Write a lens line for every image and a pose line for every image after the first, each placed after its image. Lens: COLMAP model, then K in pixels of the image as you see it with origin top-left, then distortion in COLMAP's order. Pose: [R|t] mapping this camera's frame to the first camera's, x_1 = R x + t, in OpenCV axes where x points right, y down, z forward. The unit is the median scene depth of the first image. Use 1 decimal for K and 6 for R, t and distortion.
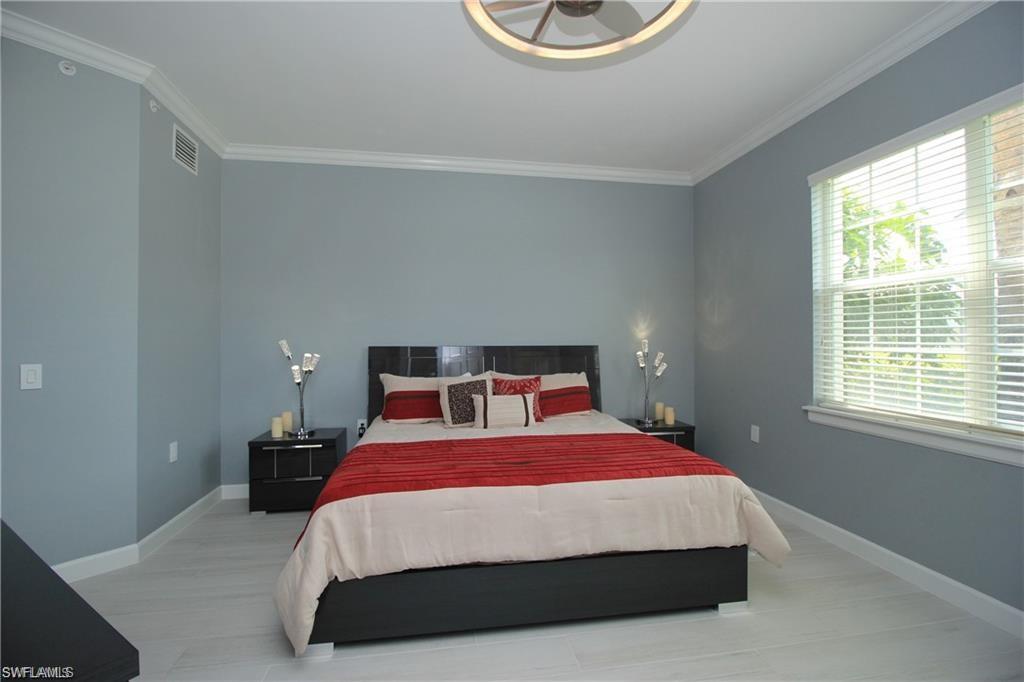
lens RADIAL K [[468.8, 0, 512.0], [0, 468.8, 341.0], [0, 0, 1]] dist [0.000090, -0.000100]
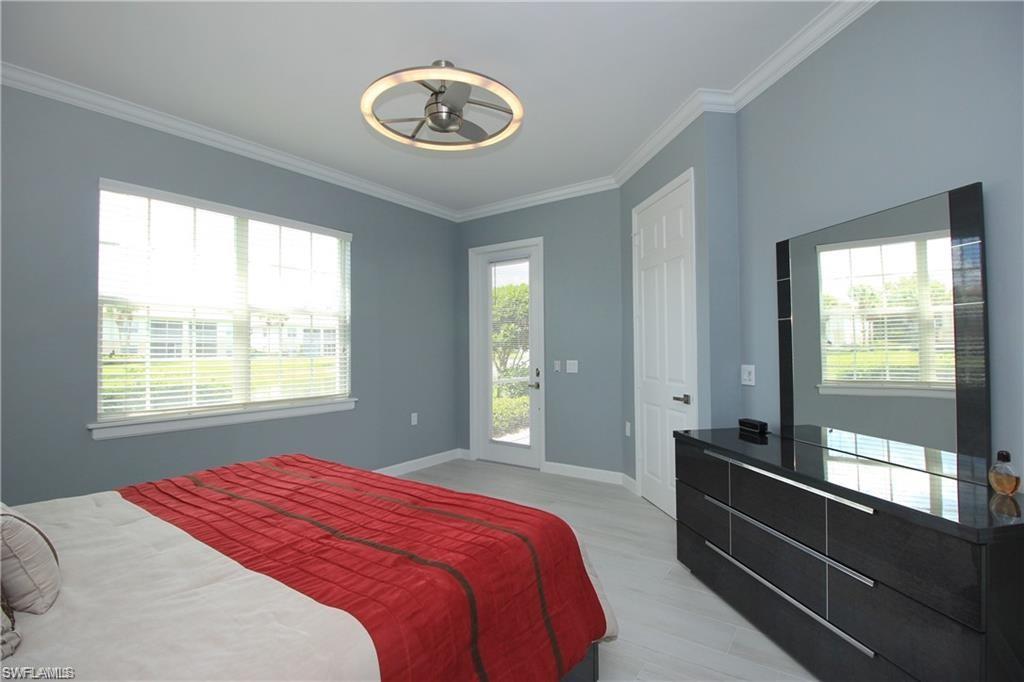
lens RADIAL K [[468.8, 0, 512.0], [0, 468.8, 341.0], [0, 0, 1]] dist [0.000090, -0.000100]
pose [[-0.697483, -0.011498, 0.716509, -0.682481], [-0.020054, 0.999793, -0.003477, -0.042467], [-0.716321, -0.016794, -0.697569, 1.179502]]
